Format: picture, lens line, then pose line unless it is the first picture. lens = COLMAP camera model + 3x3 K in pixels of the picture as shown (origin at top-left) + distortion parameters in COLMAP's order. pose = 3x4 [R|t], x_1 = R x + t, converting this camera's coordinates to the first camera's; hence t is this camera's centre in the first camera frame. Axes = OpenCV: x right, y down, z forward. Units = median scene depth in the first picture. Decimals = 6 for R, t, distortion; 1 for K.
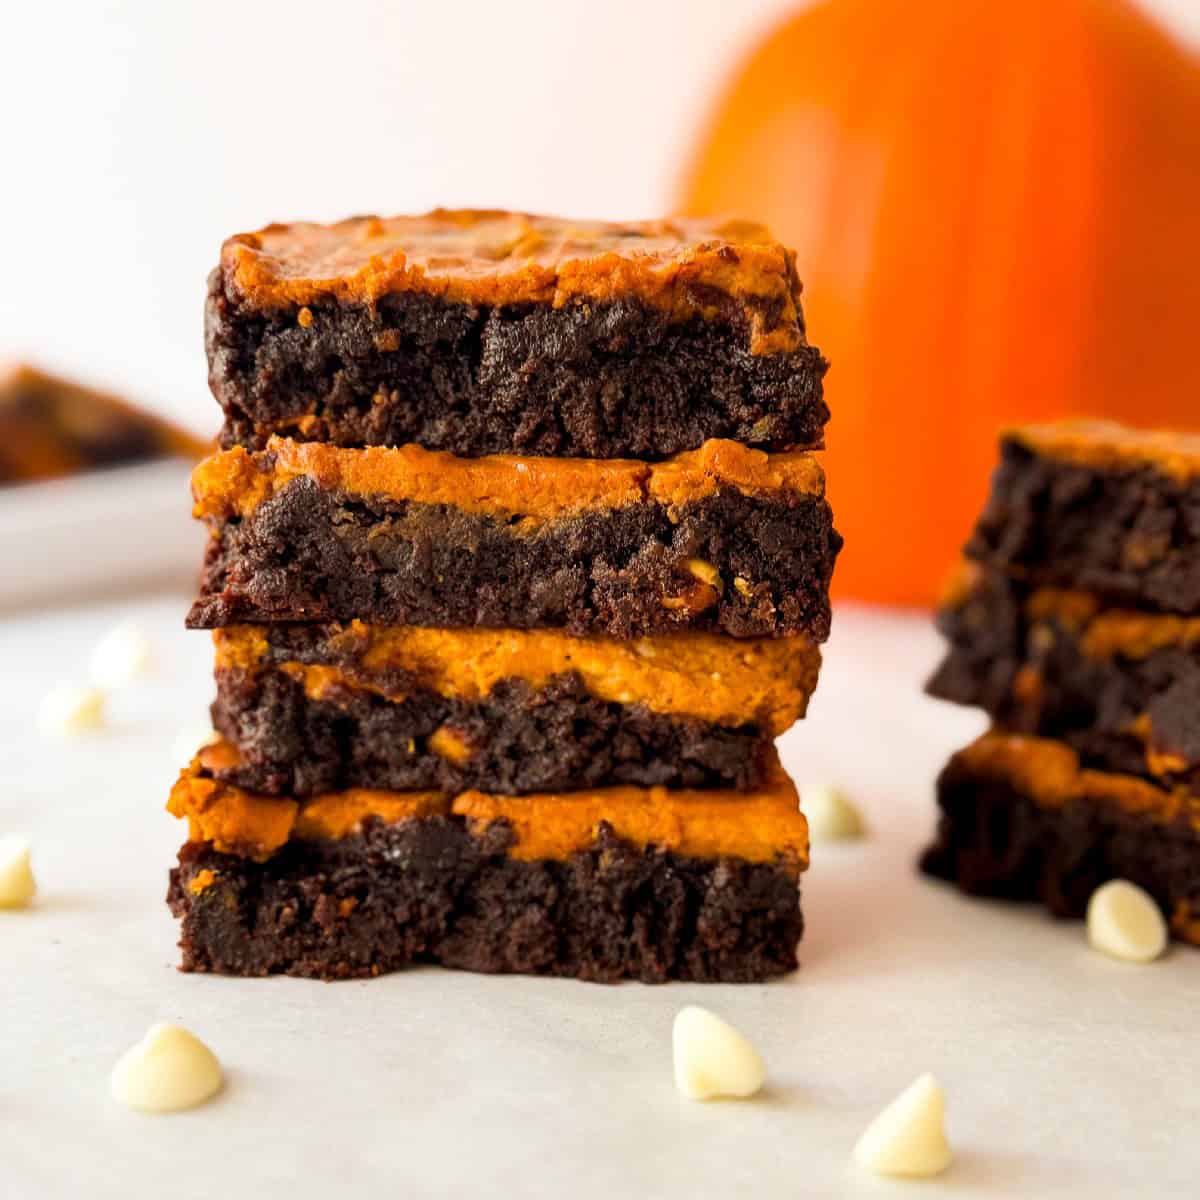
lens RADIAL K [[2160.2, 0, 595.0], [0, 2160.2, 615.3], [0, 0, 1]] dist [0.154187, 0.000000]
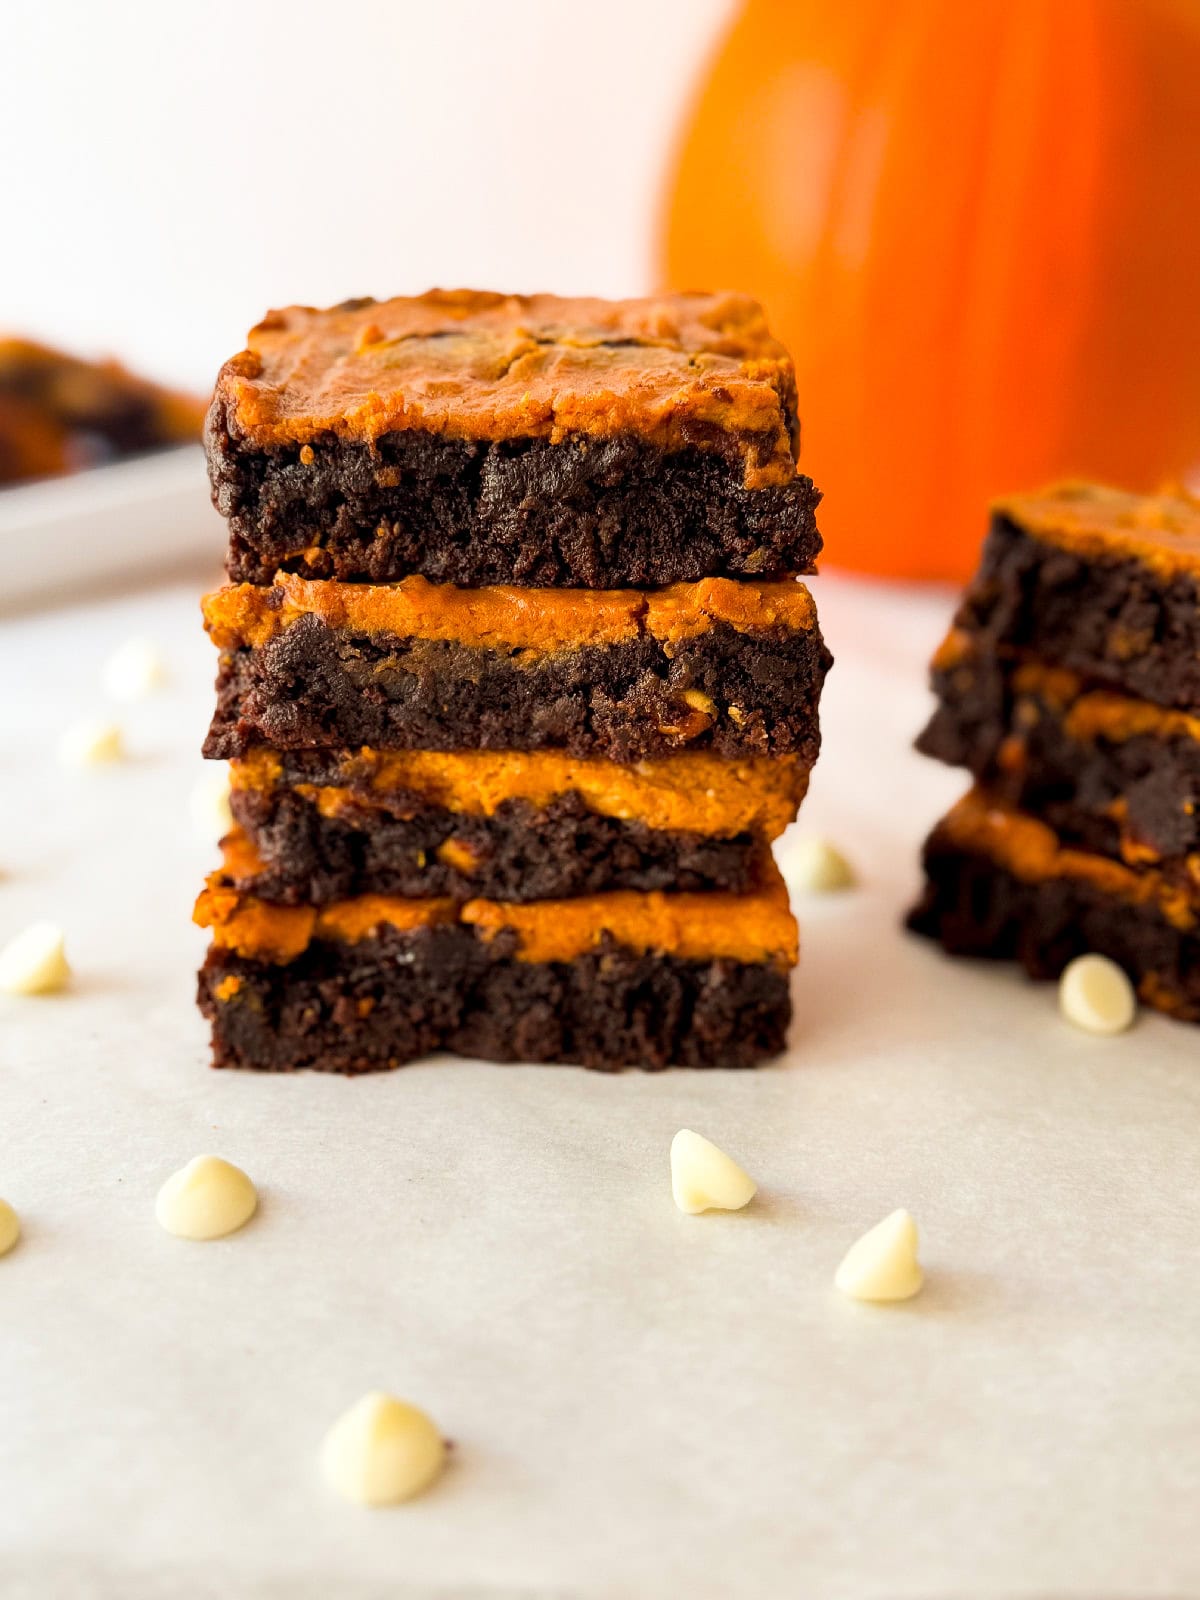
lens RADIAL K [[2177.4, 0, 594.7], [0, 2177.4, 801.4], [0, 0, 1]] dist [0.141045, 0.000000]
pose [[0.999947, -0.009837, -0.003155, 0.003061], [0.010247, 0.983227, 0.182098, -0.160413], [0.001311, -0.182120, 0.983275, -0.037397]]
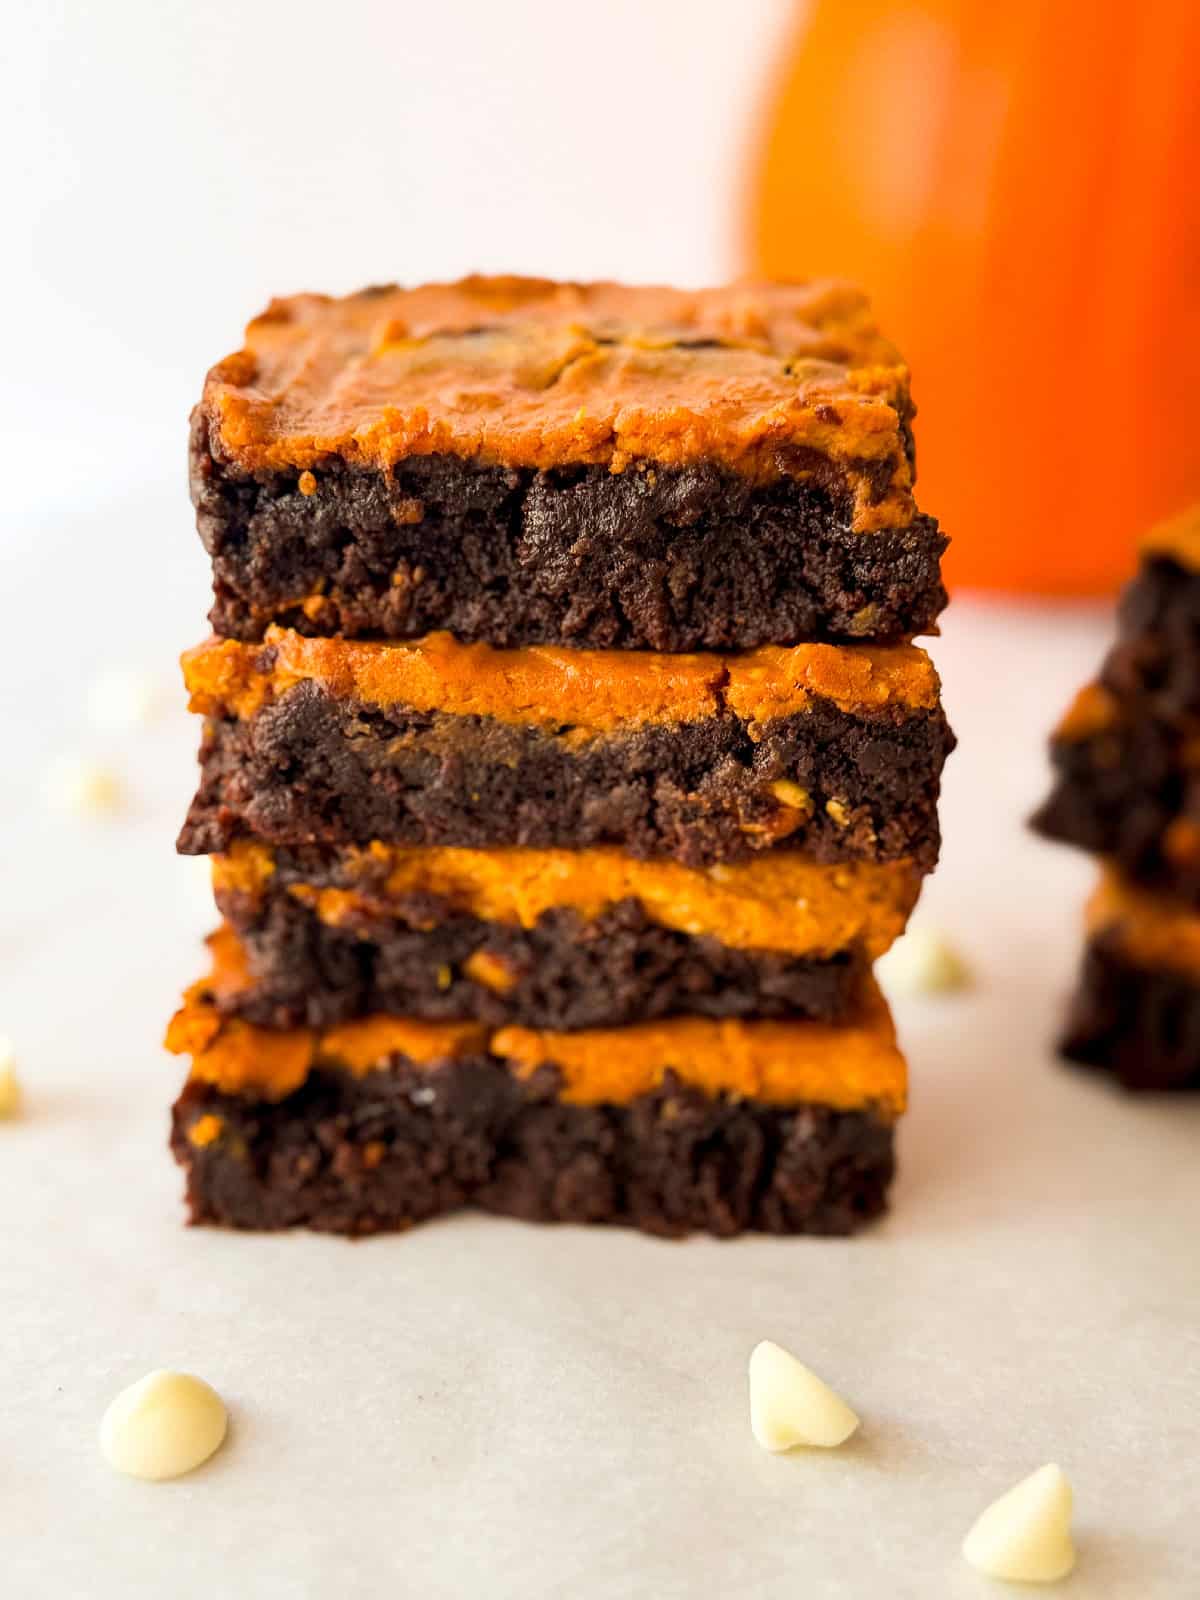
lens RADIAL K [[2177.4, 0, 592.7], [0, 2177.4, 798.0], [0, 0, 1]] dist [0.141045, 0.000000]
pose [[0.999569, 0.005687, -0.028796, -0.001580], [-0.000009, 0.981115, 0.193426, -0.177299], [0.029353, -0.193342, 0.980692, 0.169551]]
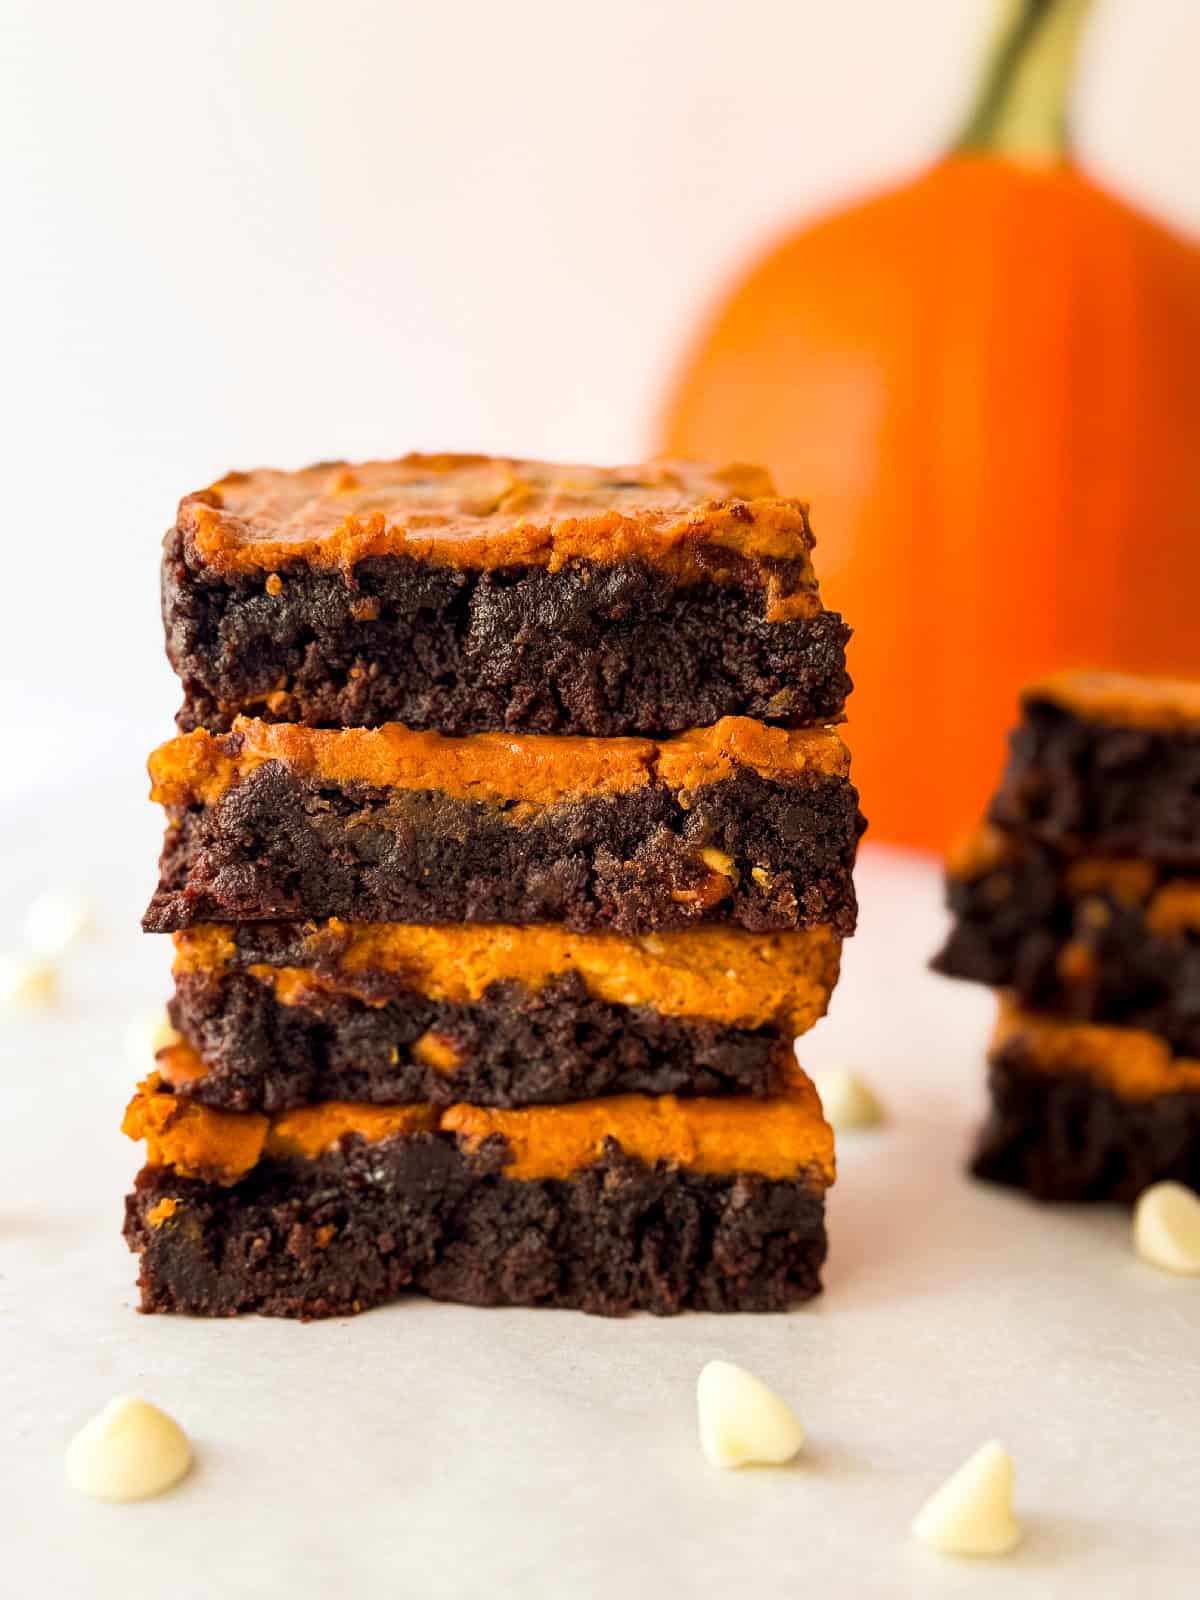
lens RADIAL K [[2177.4, 0, 593.4], [0, 2177.4, 792.5], [0, 0, 1]] dist [0.141045, 0.000000]
pose [[0.999556, -0.010756, 0.027794, -0.026366], [0.010909, 0.999926, -0.005348, -0.043696], [-0.027734, 0.005649, 0.999599, 0.086837]]
